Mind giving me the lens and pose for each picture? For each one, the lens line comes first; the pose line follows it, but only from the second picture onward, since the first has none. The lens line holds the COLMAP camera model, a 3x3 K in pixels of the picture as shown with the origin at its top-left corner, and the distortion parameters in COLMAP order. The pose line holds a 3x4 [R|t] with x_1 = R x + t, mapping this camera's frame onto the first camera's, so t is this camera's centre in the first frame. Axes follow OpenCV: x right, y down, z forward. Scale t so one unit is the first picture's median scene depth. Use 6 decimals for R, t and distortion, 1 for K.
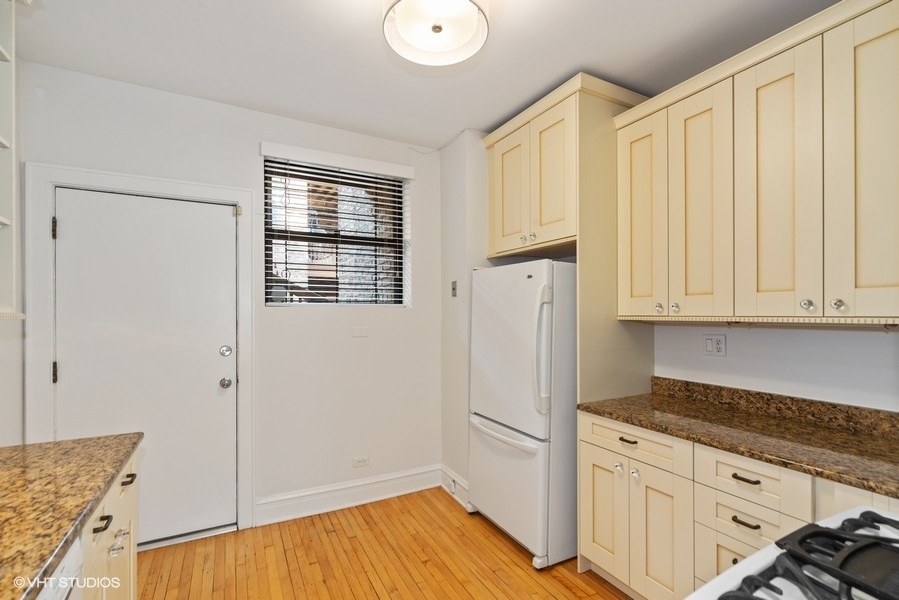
lens RADIAL K [[414.6, 0, 450.9], [0, 414.6, 308.7], [0, 0, 1]] dist [0.001818, -0.000235]
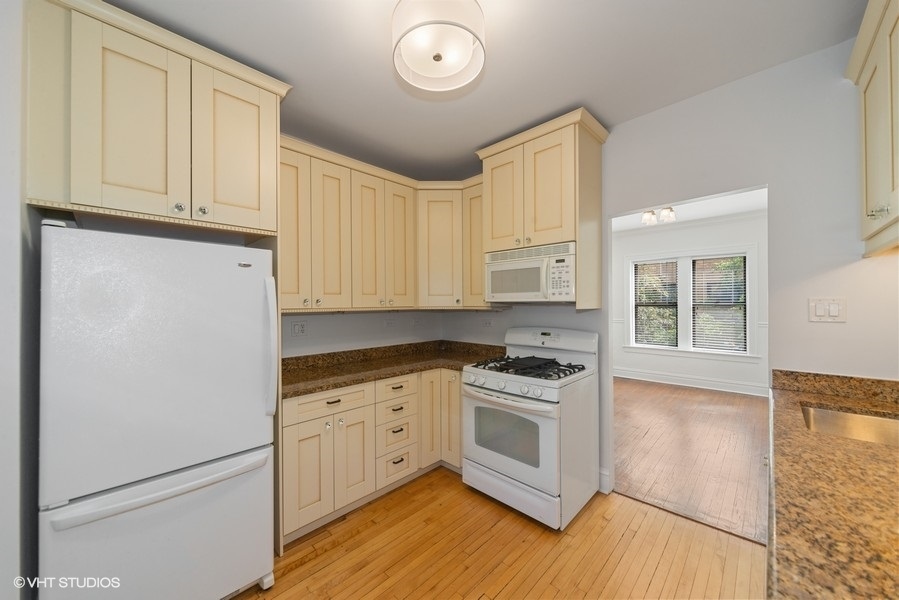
lens RADIAL K [[325.6, 0, 448.3], [0, 325.6, 303.0], [0, 0, 1]] dist [-0.000059, -0.000079]
pose [[-0.293797, 0.005273, 0.955853, -0.773670], [-0.000819, 0.999983, -0.005769, 0.006103], [-0.955868, -0.002478, -0.293787, 1.077197]]
